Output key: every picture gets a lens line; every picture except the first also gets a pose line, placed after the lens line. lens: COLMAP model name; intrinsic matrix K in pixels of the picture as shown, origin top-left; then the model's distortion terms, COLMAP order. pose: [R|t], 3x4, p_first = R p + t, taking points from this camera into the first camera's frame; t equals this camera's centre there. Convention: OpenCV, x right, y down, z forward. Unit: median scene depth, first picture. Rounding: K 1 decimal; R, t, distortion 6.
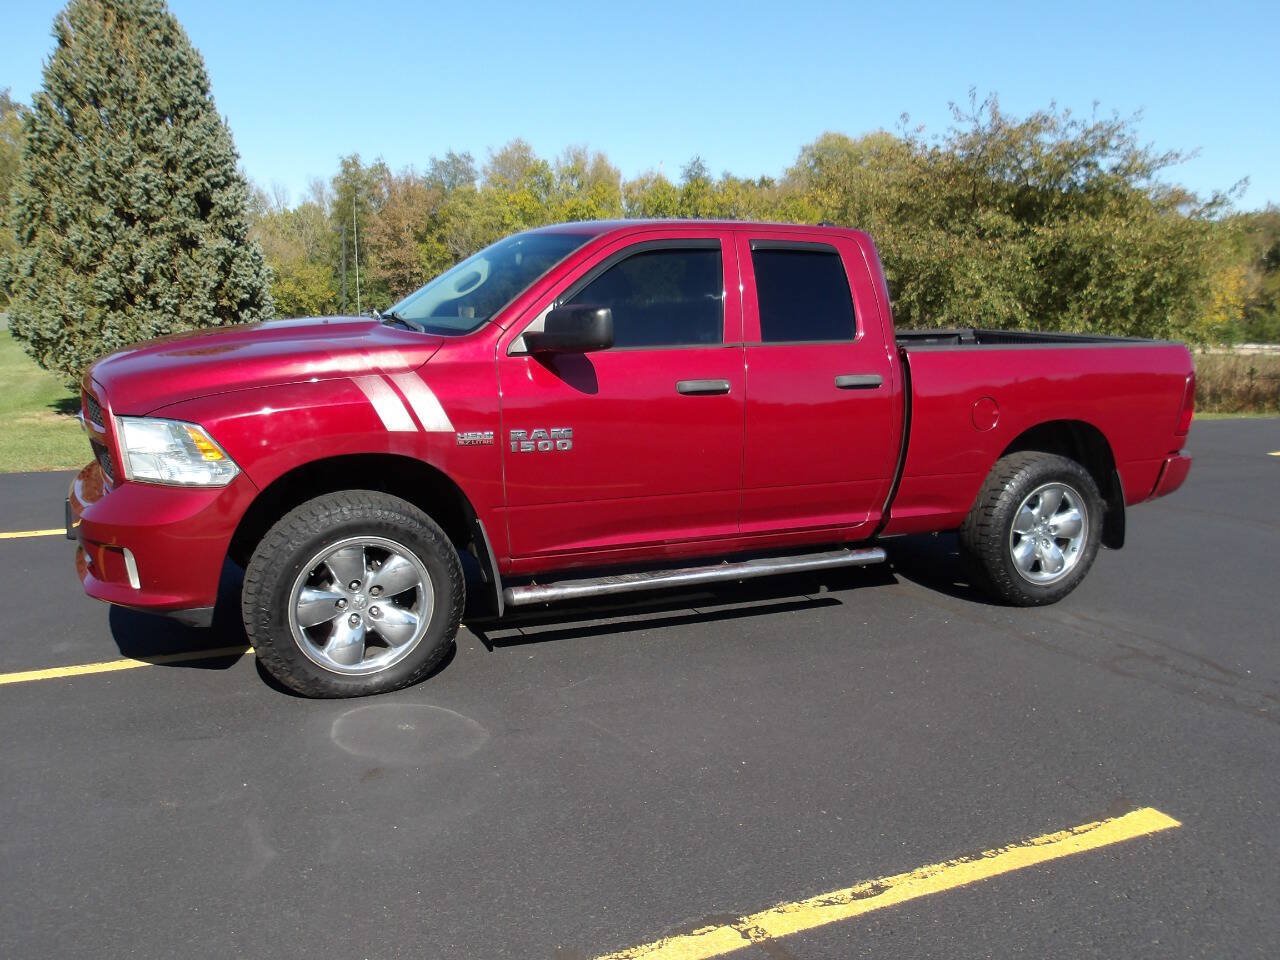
lens RADIAL K [[1070.2, 0, 631.2], [0, 1070.2, 484.6], [0, 0, 1]] dist [0.007504, 0.009575]
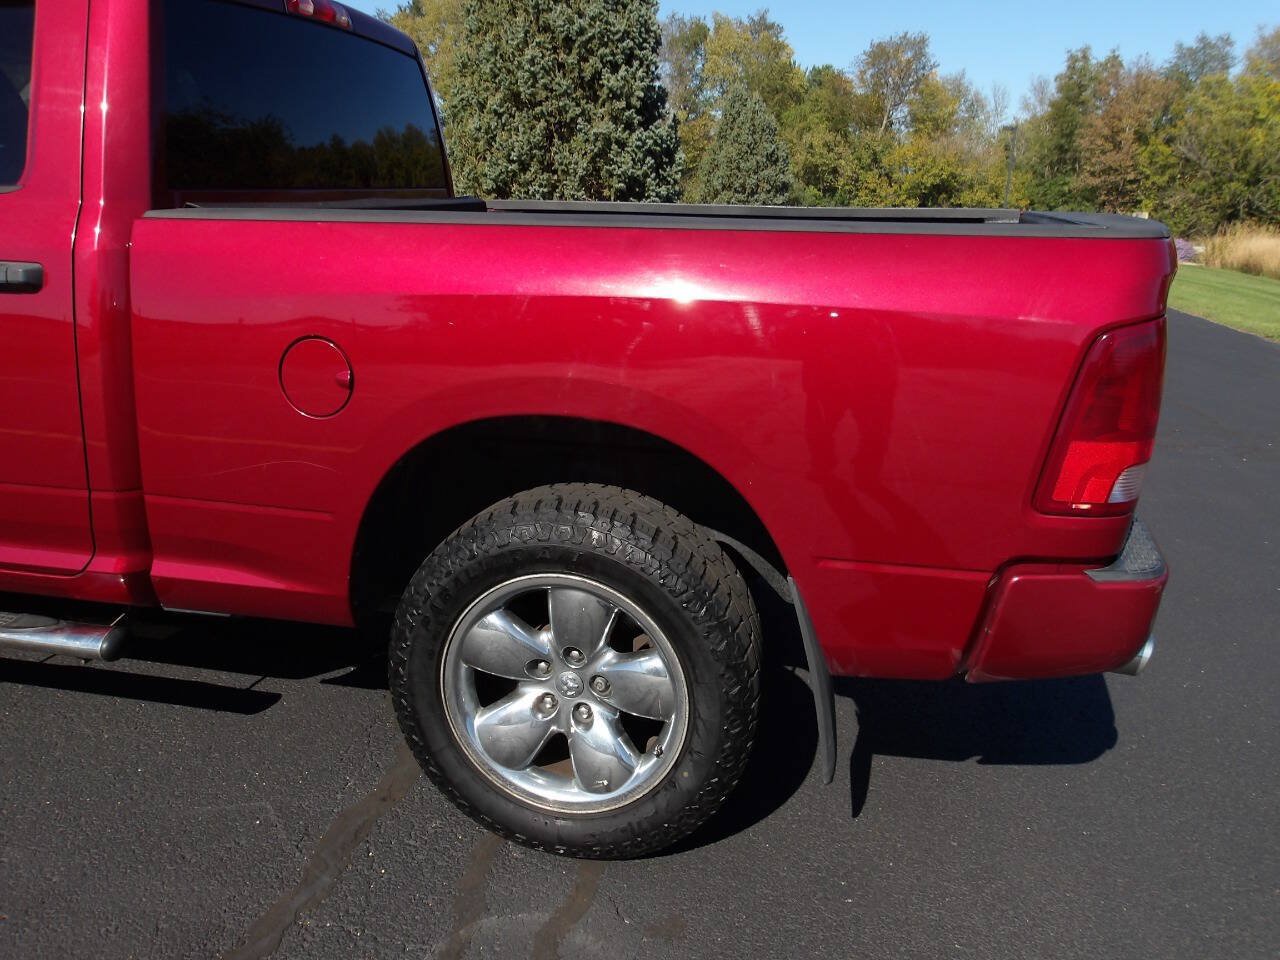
lens RADIAL K [[1067.7, 0, 640.0], [0, 1067.7, 480.0], [0, 0, 1]] dist [0.006536, 0.007484]
pose [[0.791920, 0.164595, -0.588023, 0.246708], [-0.120075, 0.986160, 0.114328, -0.032492], [0.598702, -0.019932, 0.800724, 0.267323]]
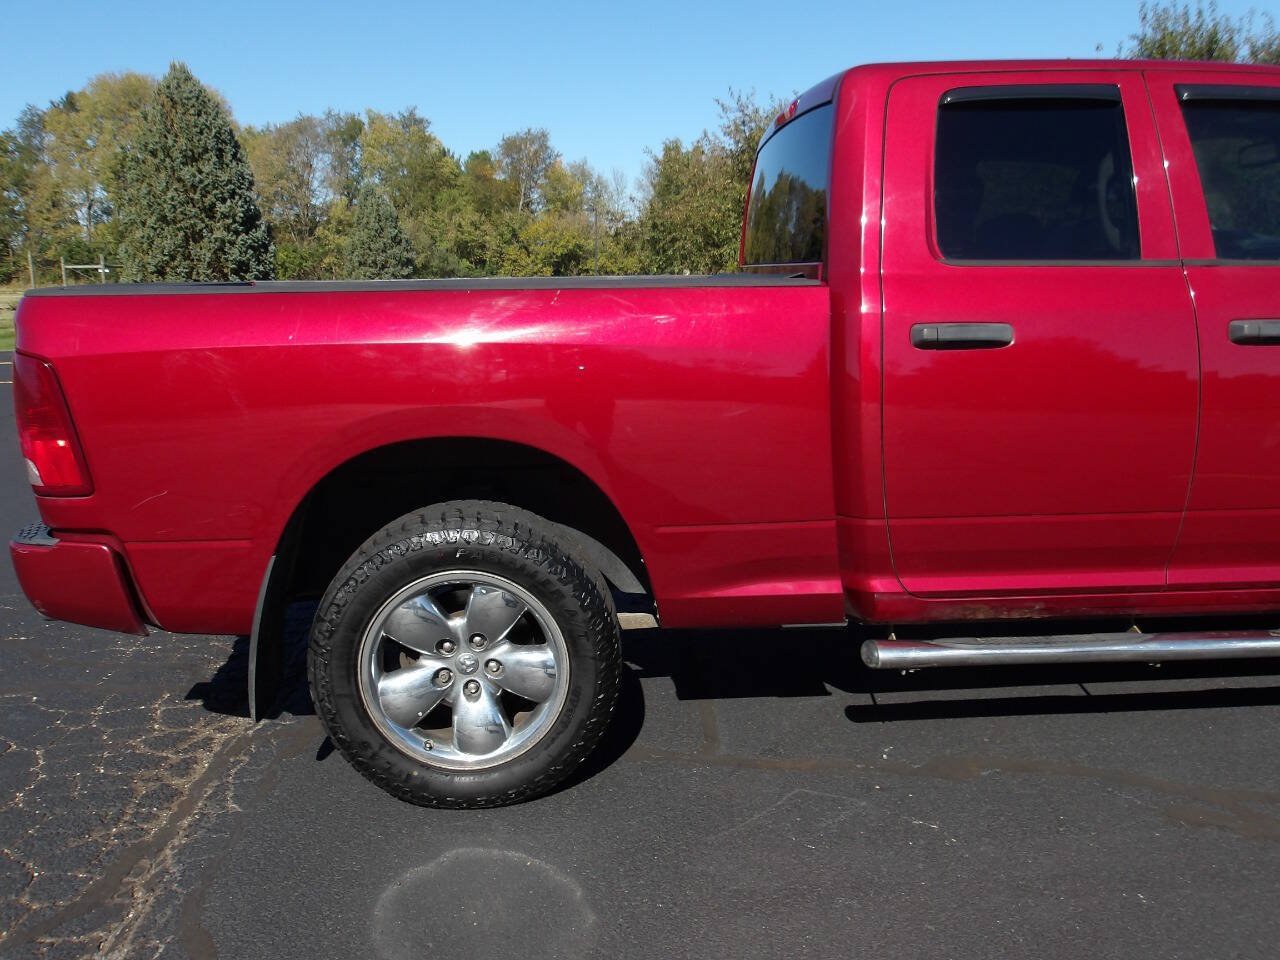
lens RADIAL K [[1062.0, 0, 636.5], [0, 1062.0, 474.0], [0, 0, 1]] dist [0.007878, 0.006583]
pose [[0.927807, 0.042544, -0.370627, 0.845118], [-0.035511, 0.999037, 0.025784, 0.078860], [0.371366, -0.010761, 0.928424, -0.288916]]
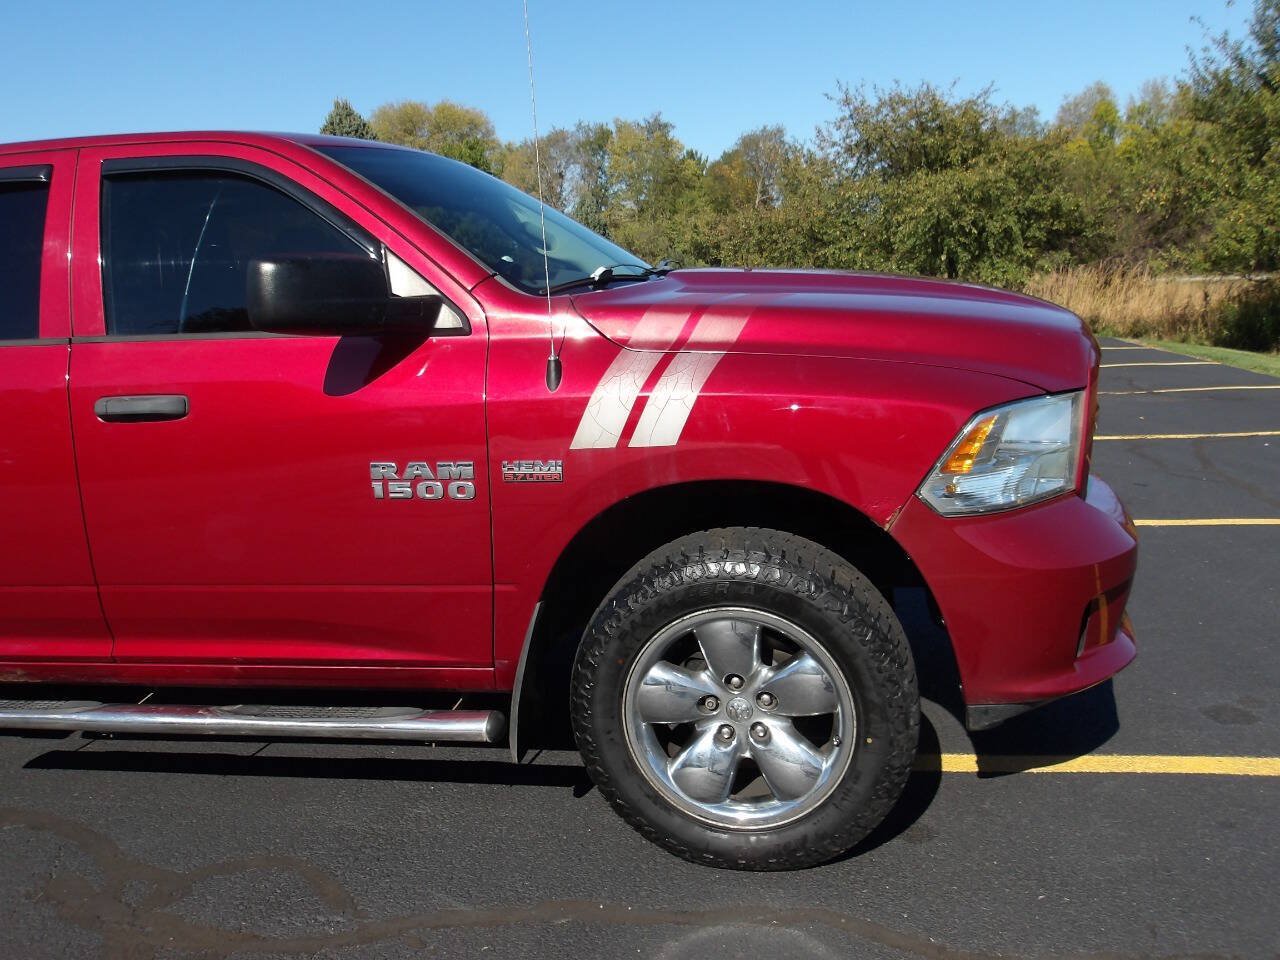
lens RADIAL K [[1062.0, 0, 636.5], [0, 1062.0, 474.0], [0, 0, 1]] dist [0.007878, 0.006583]
pose [[0.805152, 0.049648, -0.590986, 1.052646], [-0.033508, 0.998706, 0.038250, 0.056797], [0.592121, -0.010994, 0.805774, -0.174774]]
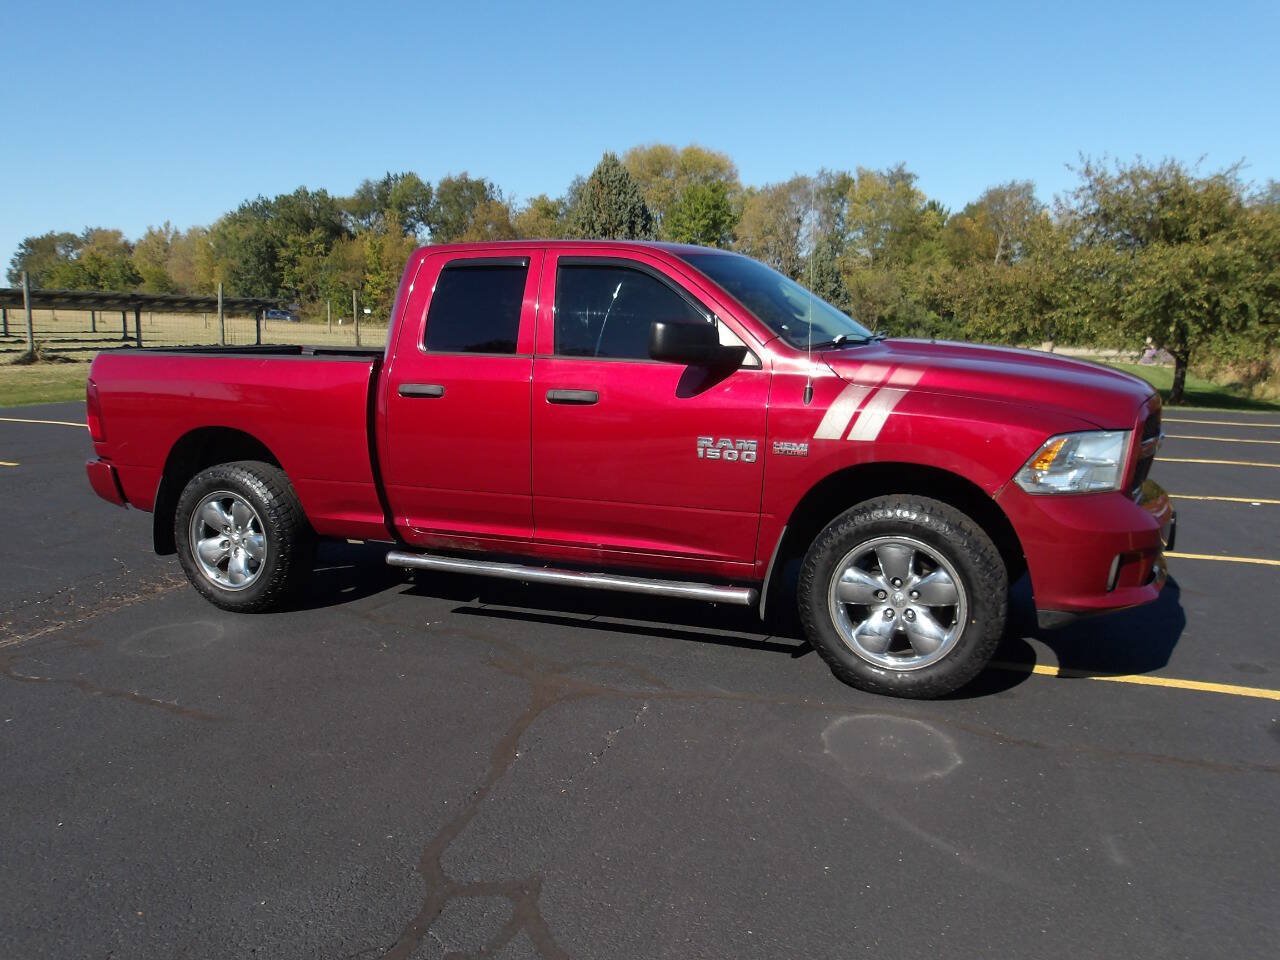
lens RADIAL K [[1062.0, 0, 636.5], [0, 1062.0, 474.0], [0, 0, 1]] dist [0.007878, 0.006583]
pose [[0.666620, 0.097544, -0.738988, 1.130494], [-0.125097, 0.991980, 0.018091, 0.070144], [0.734825, 0.080386, 0.673476, -0.278866]]
